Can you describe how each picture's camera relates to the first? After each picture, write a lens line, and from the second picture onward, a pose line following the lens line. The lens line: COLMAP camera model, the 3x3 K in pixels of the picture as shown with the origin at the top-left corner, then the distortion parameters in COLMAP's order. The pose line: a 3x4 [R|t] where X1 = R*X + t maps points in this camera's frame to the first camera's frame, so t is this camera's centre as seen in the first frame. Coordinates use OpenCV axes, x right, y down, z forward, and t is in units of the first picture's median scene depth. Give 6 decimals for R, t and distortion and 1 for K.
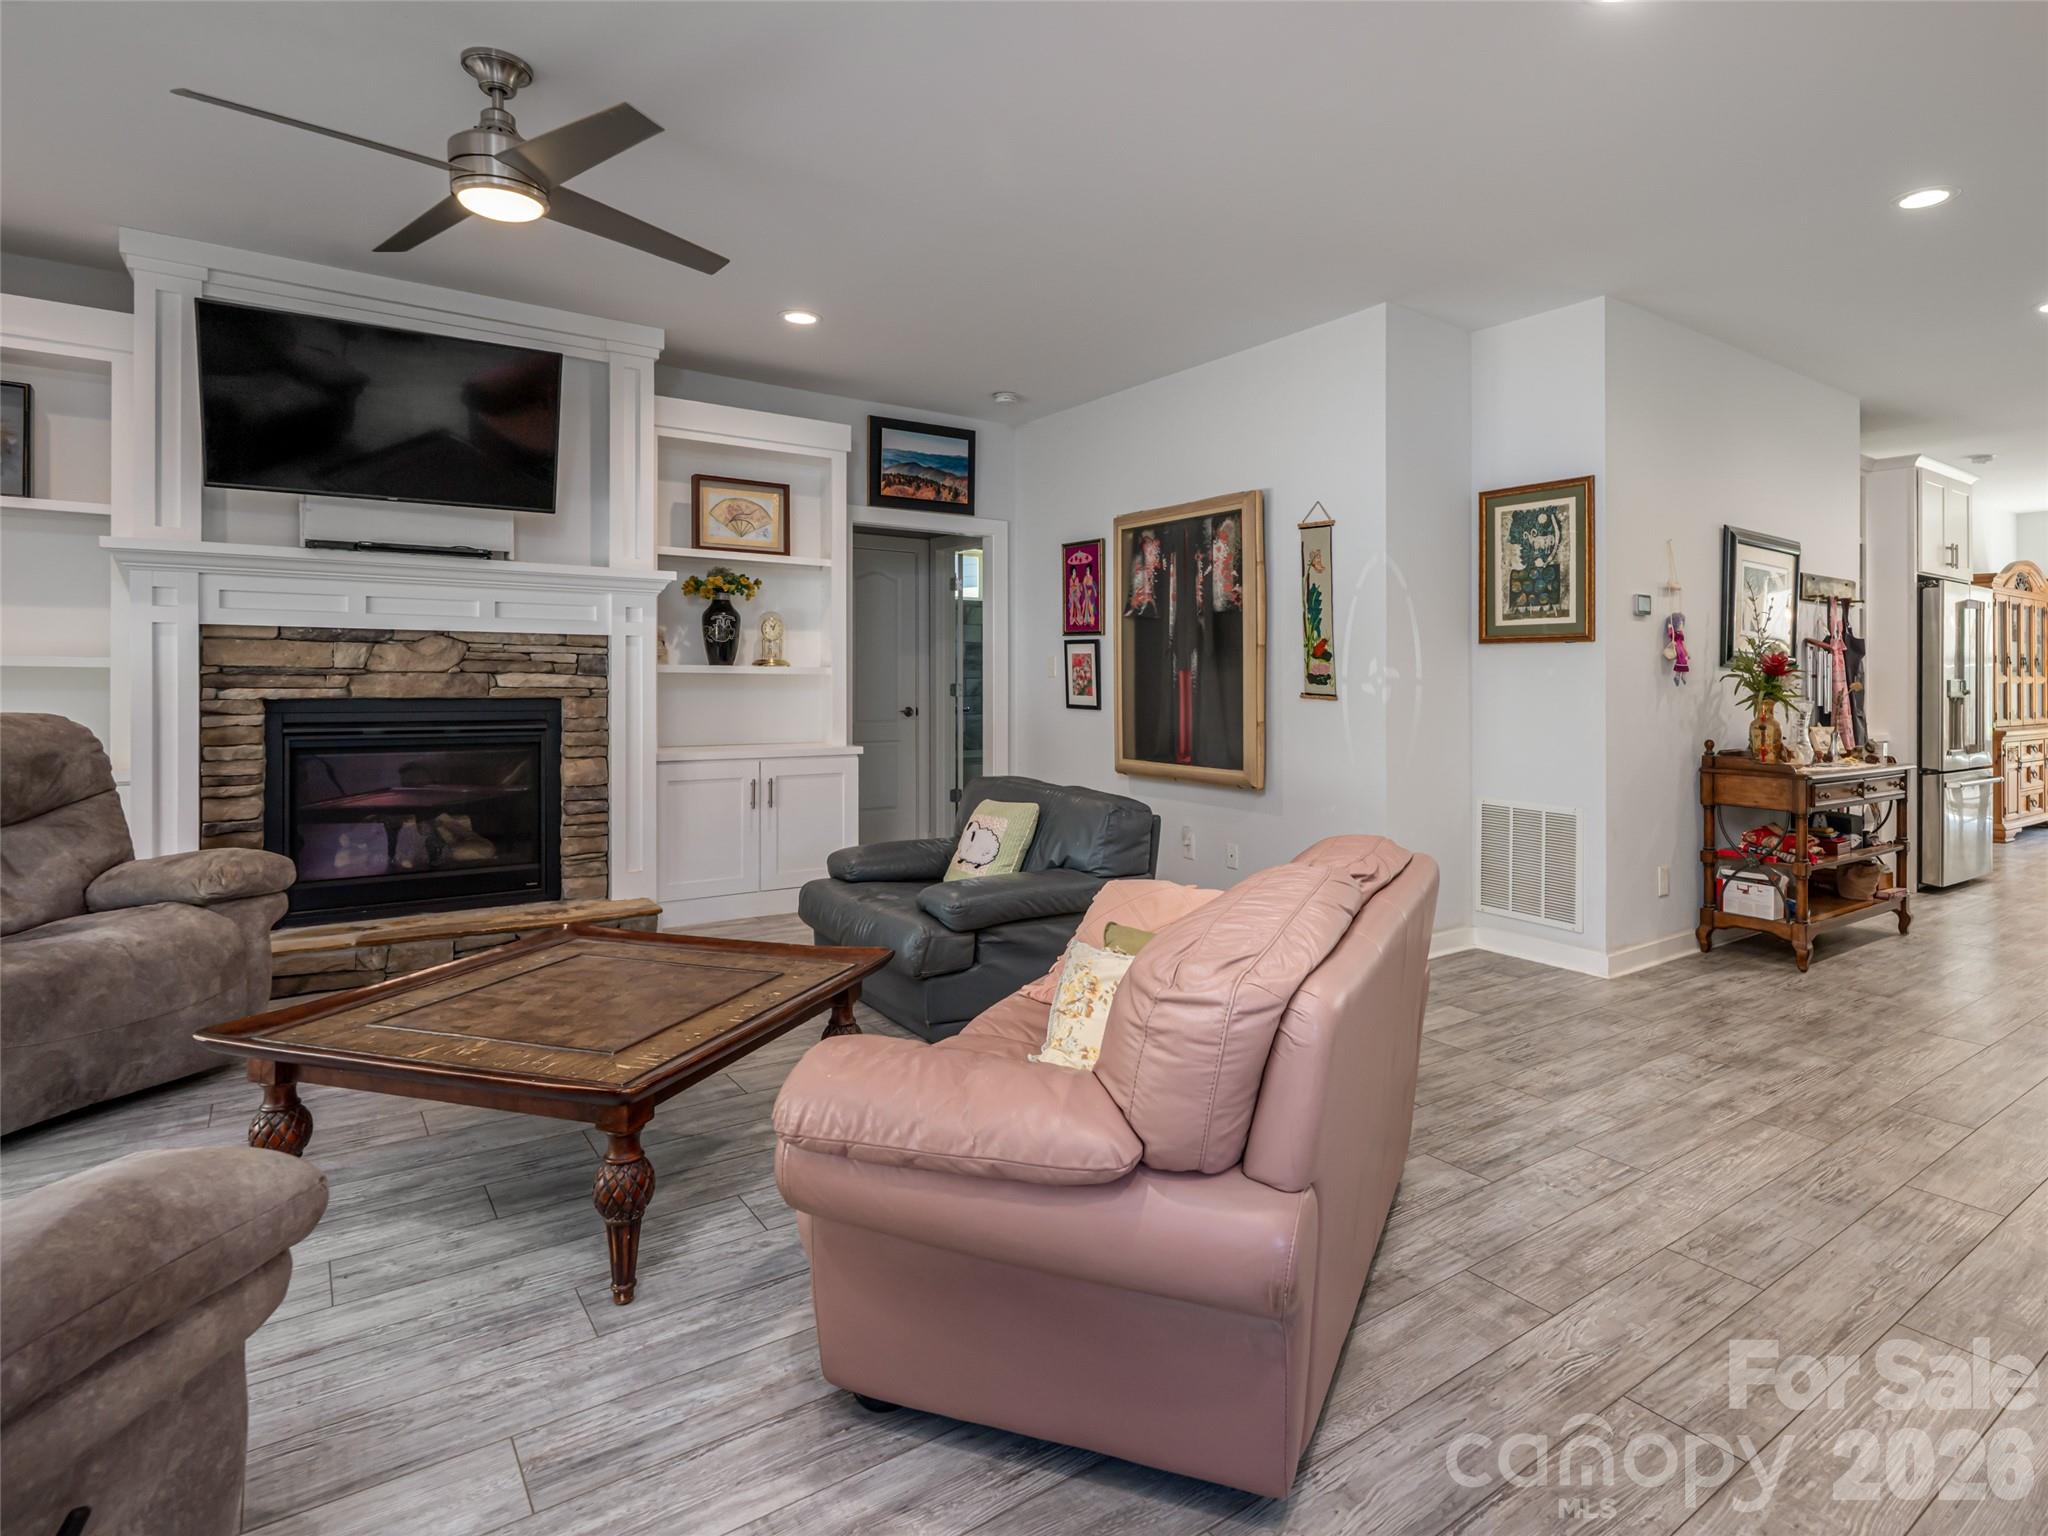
lens RADIAL K [[1087.7, 0, 1105.2], [0, 1087.7, 692.8], [0, 0, 1]] dist [-0.001039, -0.000074]
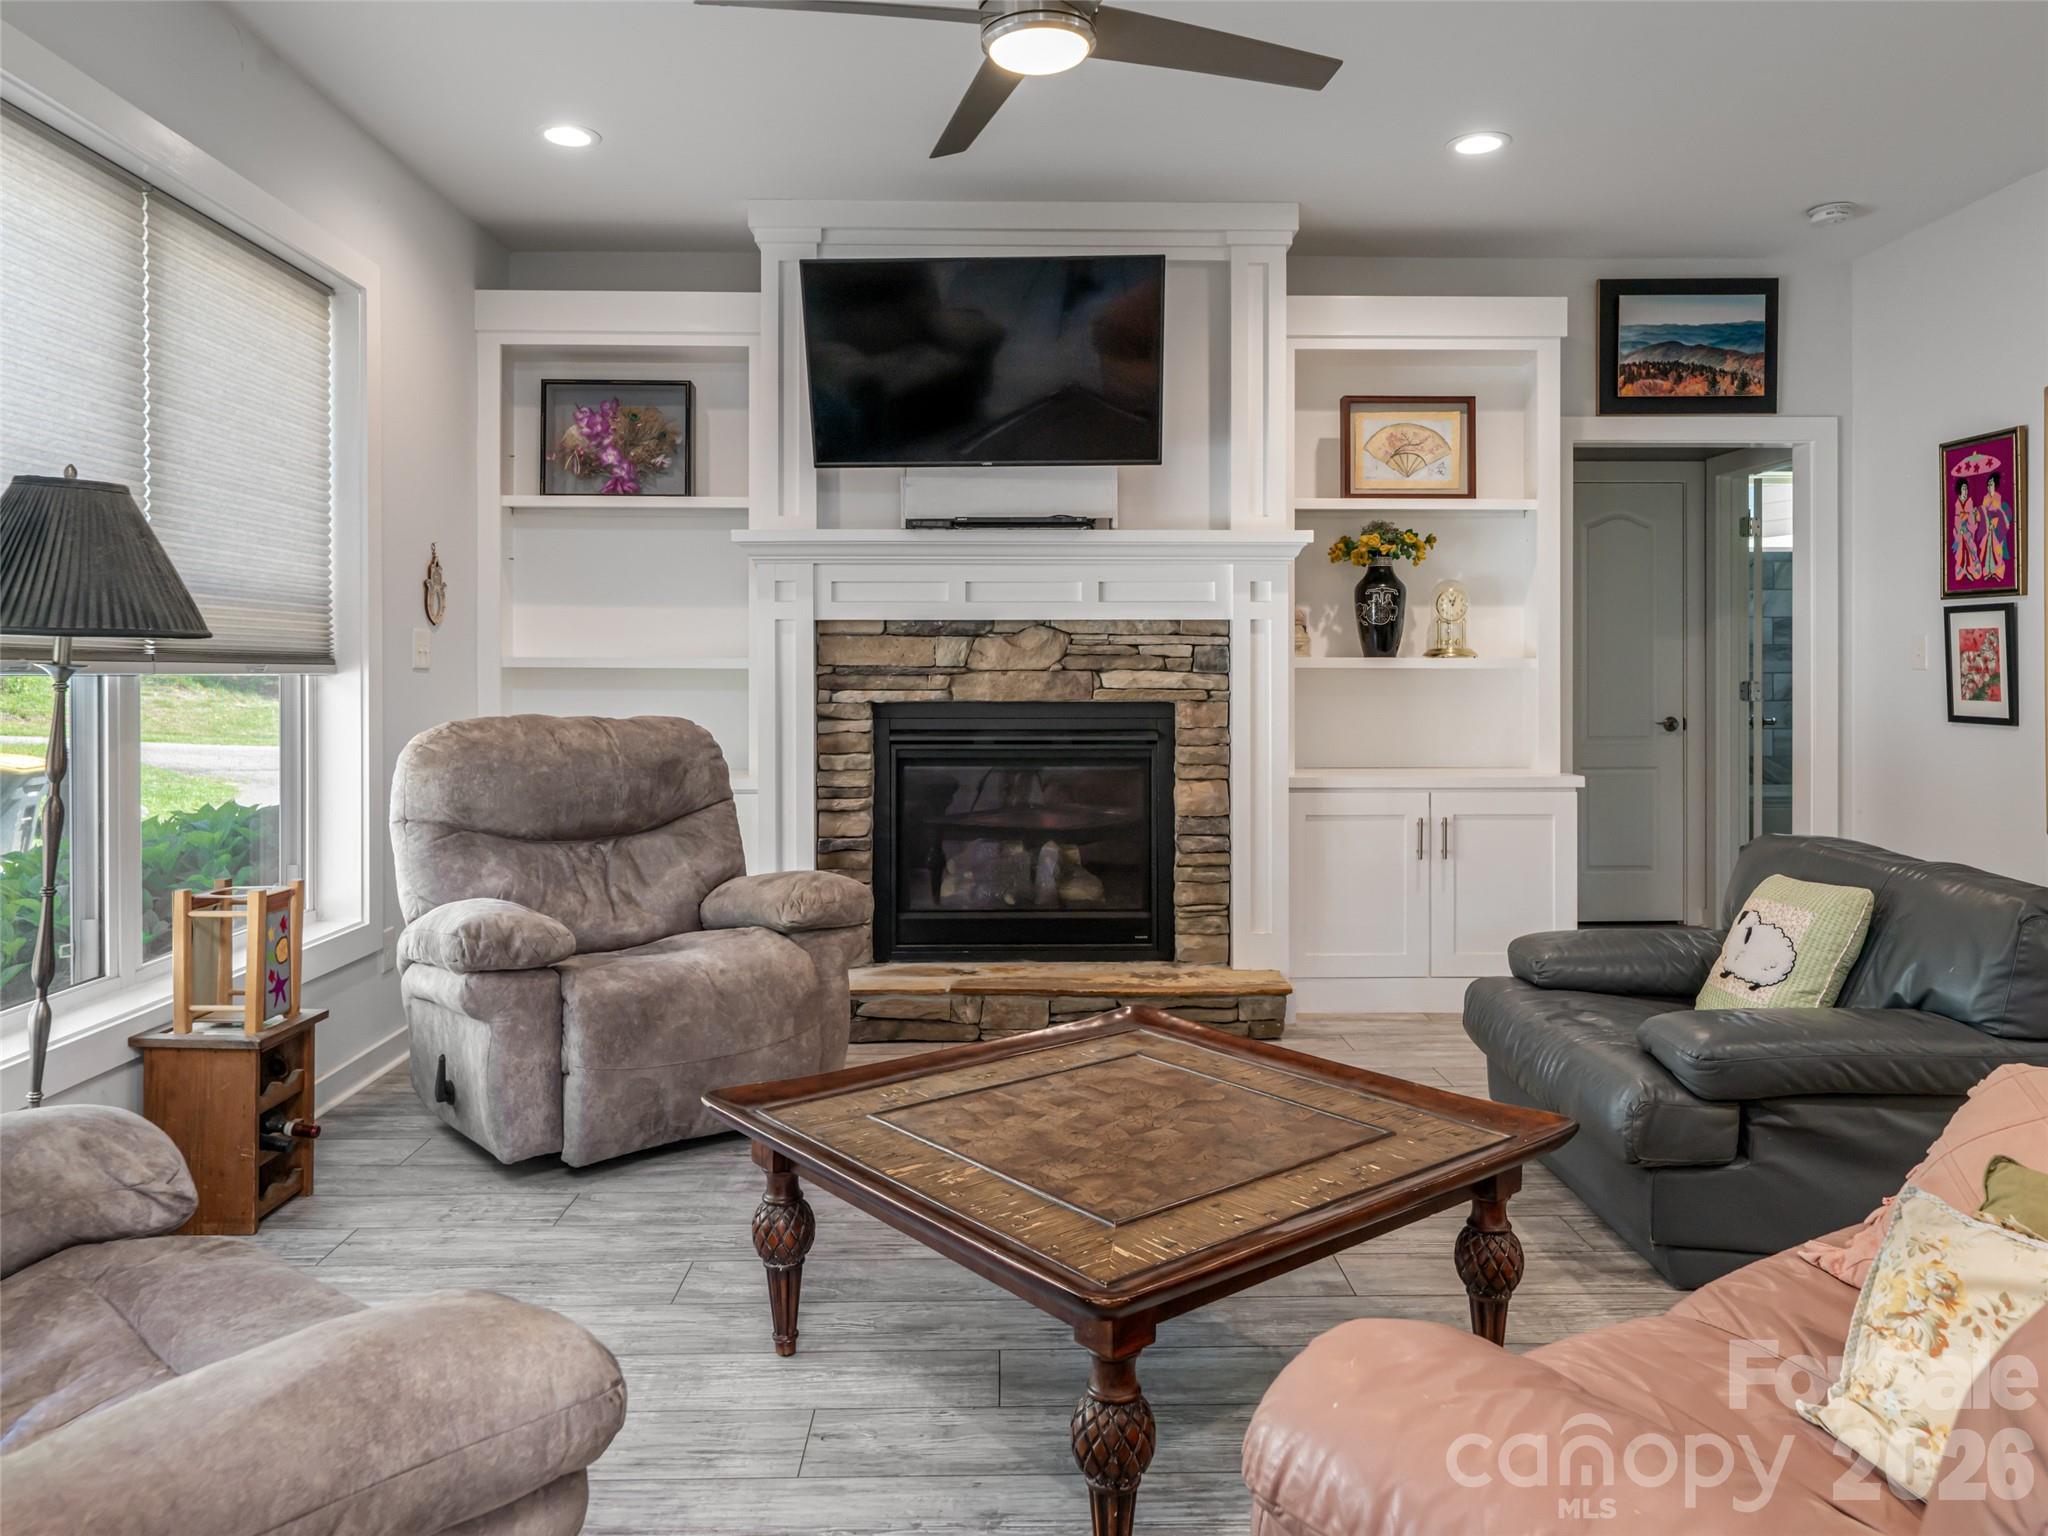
lens RADIAL K [[1429.6, 0, 1041.2], [0, 1429.6, 696.9], [0, 0, 1]] dist [-0.002297, 0.000635]
pose [[0.816865, 0.001247, -0.576828, 0.013135], [-0.000328, 0.999999, 0.001697, -0.000774], [0.576829, -0.001197, 0.816864, 0.118643]]
